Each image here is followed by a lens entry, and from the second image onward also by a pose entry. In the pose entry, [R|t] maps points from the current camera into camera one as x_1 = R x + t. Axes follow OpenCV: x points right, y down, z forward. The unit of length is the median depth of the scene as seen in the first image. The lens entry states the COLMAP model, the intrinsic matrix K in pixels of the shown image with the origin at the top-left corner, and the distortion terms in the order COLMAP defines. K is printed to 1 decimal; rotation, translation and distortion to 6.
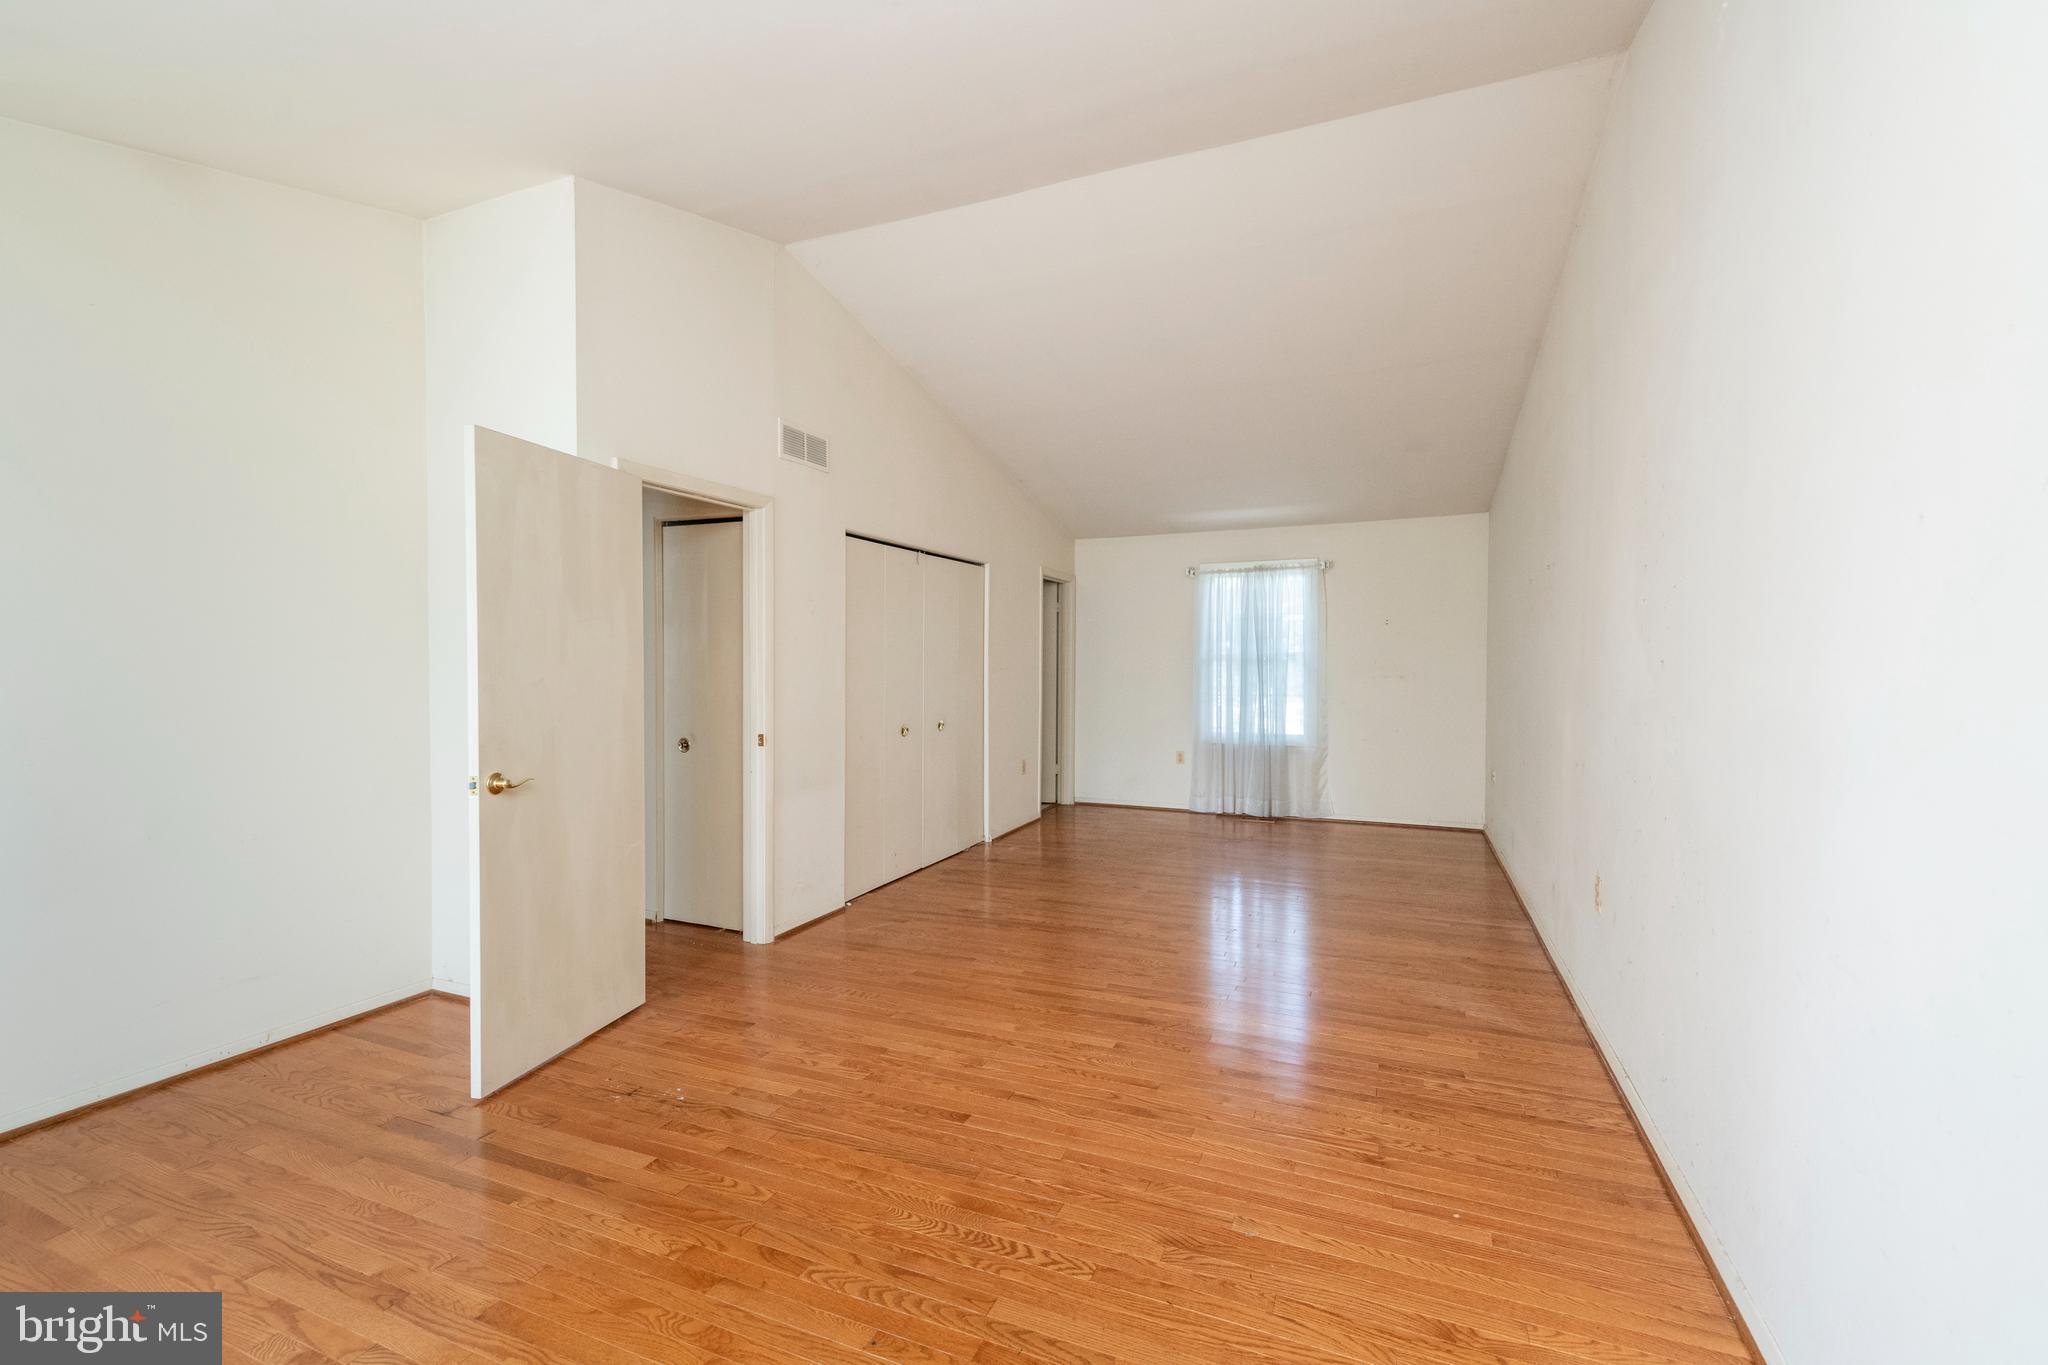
lens RADIAL K [[875.2, 0, 1017.1], [0, 875.2, 675.8], [0, 0, 1]] dist [0.014109, -0.007265]
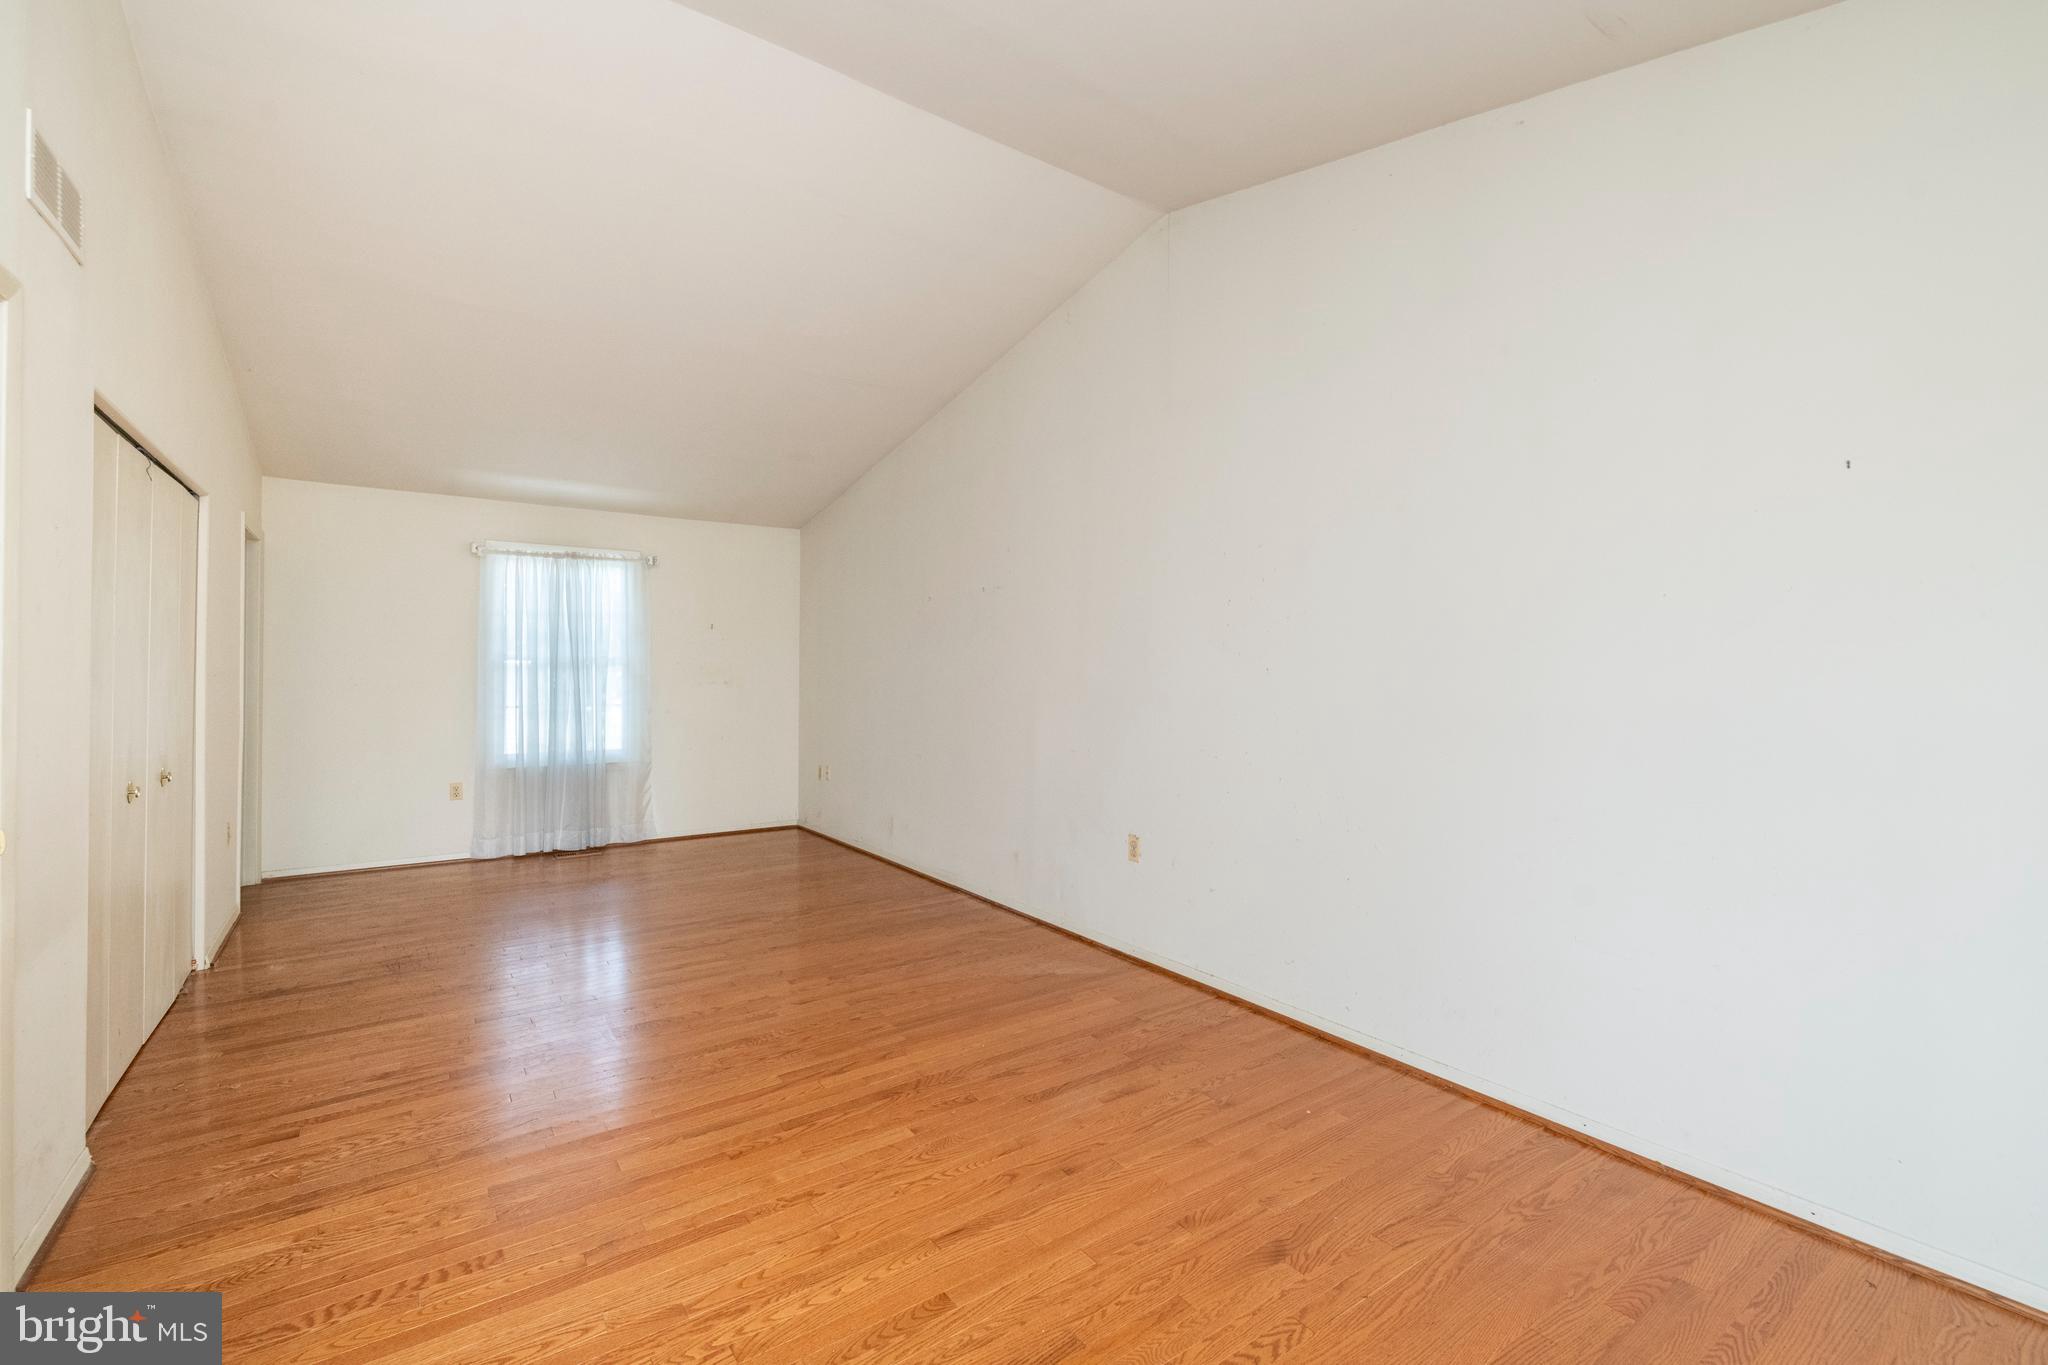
lens RADIAL K [[875.2, 0, 1019.1], [0, 875.2, 675.4], [0, 0, 1]] dist [0.014109, -0.007265]
pose [[0.520395, -0.001610, 0.853924, -0.220750], [0.006987, 0.999973, -0.002373, -0.002166], [-0.853897, 0.007201, 0.520392, 0.195562]]
